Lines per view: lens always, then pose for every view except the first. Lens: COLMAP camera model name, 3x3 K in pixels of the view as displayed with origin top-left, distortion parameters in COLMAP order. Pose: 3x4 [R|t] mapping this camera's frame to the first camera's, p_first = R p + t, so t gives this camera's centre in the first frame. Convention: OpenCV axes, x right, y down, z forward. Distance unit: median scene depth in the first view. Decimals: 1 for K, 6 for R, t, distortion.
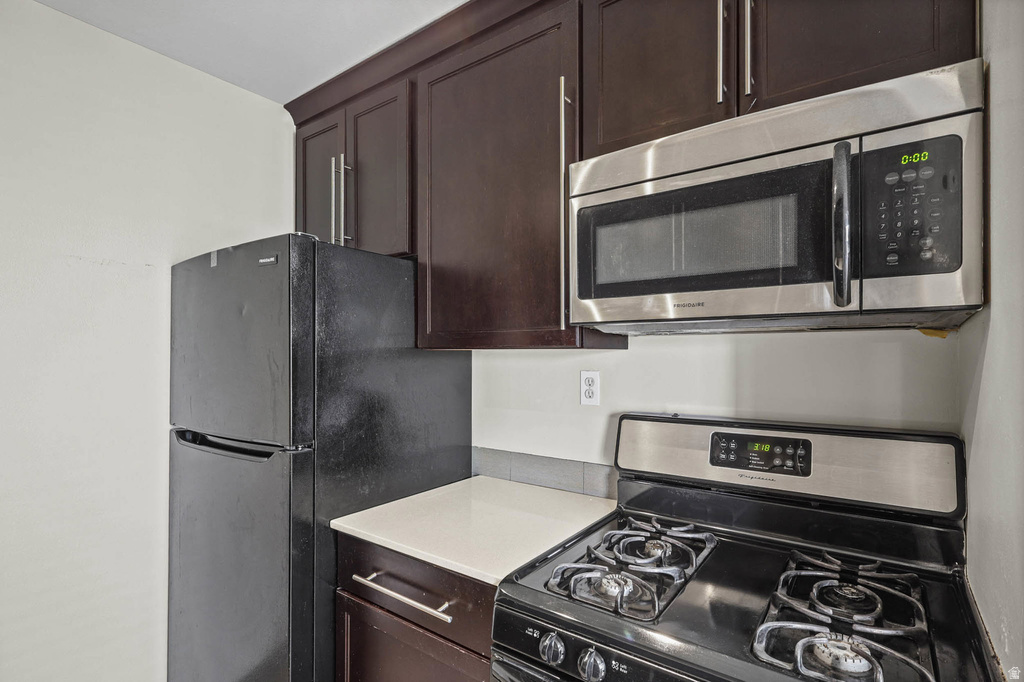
lens RADIAL K [[500.2, 0, 521.9], [0, 500.2, 350.1], [0, 0, 1]] dist [-0.005272, -0.000635]
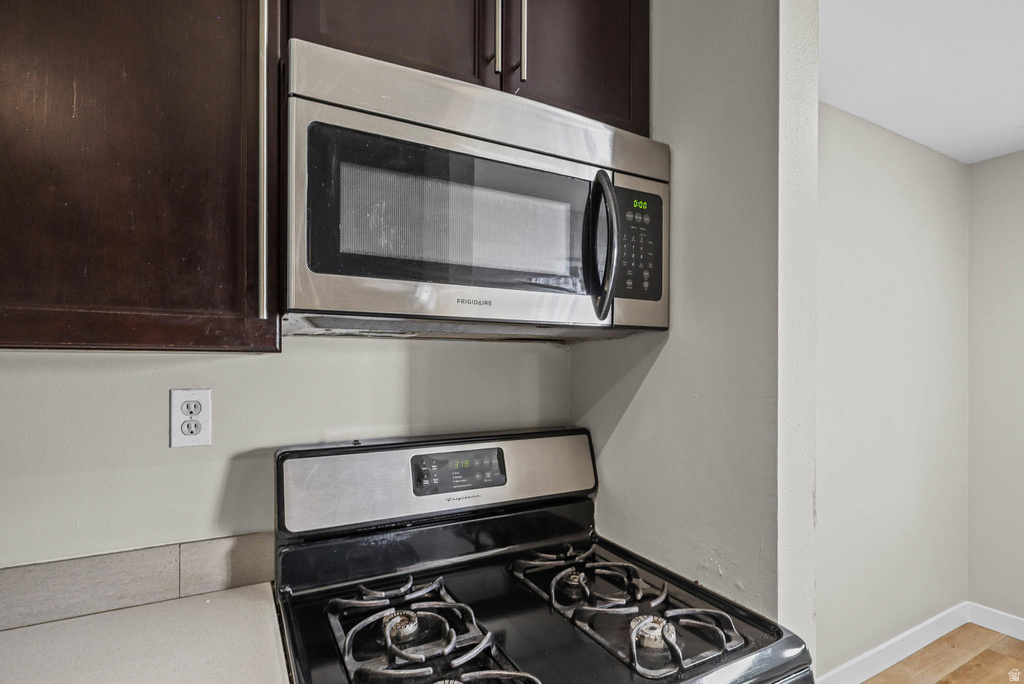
lens RADIAL K [[512.4, 0, 513.7], [0, 512.4, 358.7], [0, 0, 1]] dist [-0.001160, -0.000176]
pose [[0.429920, 0.011241, 0.902797, -0.322184], [-0.011622, 0.999909, -0.006915, 0.005576], [-0.902792, -0.007519, 0.430011, 0.486025]]
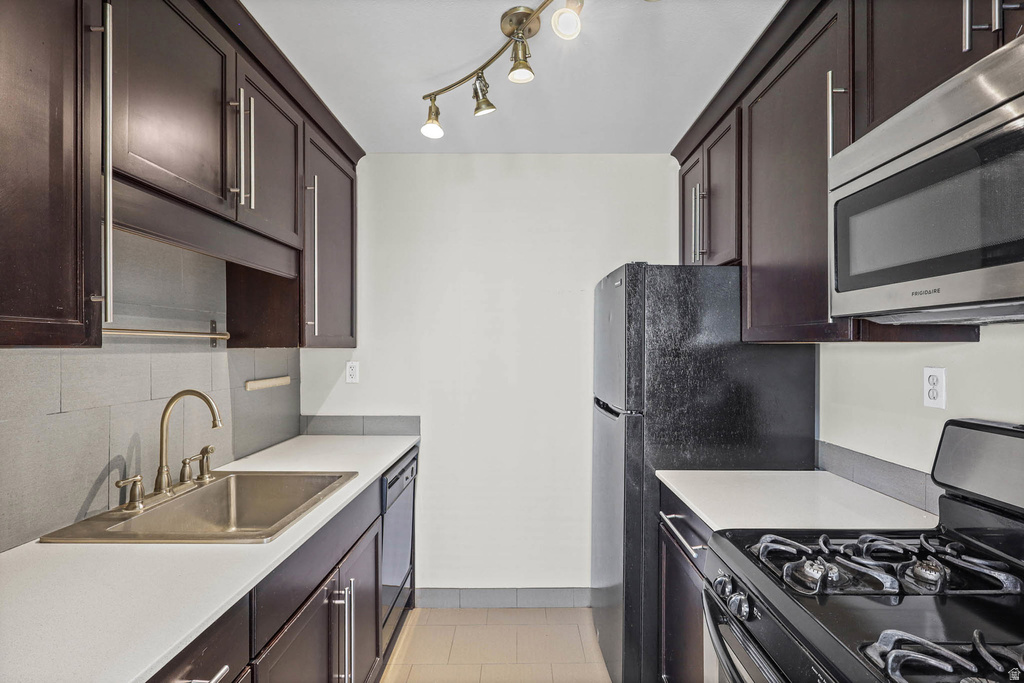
lens RADIAL K [[500.2, 0, 521.9], [0, 500.2, 350.6], [0, 0, 1]] dist [-0.005272, -0.000635]
pose [[0.580505, 0.005668, -0.814237, 0.529125], [0.005799, 0.999922, 0.011096, -0.000648], [0.814236, -0.011163, 0.580427, -0.077371]]
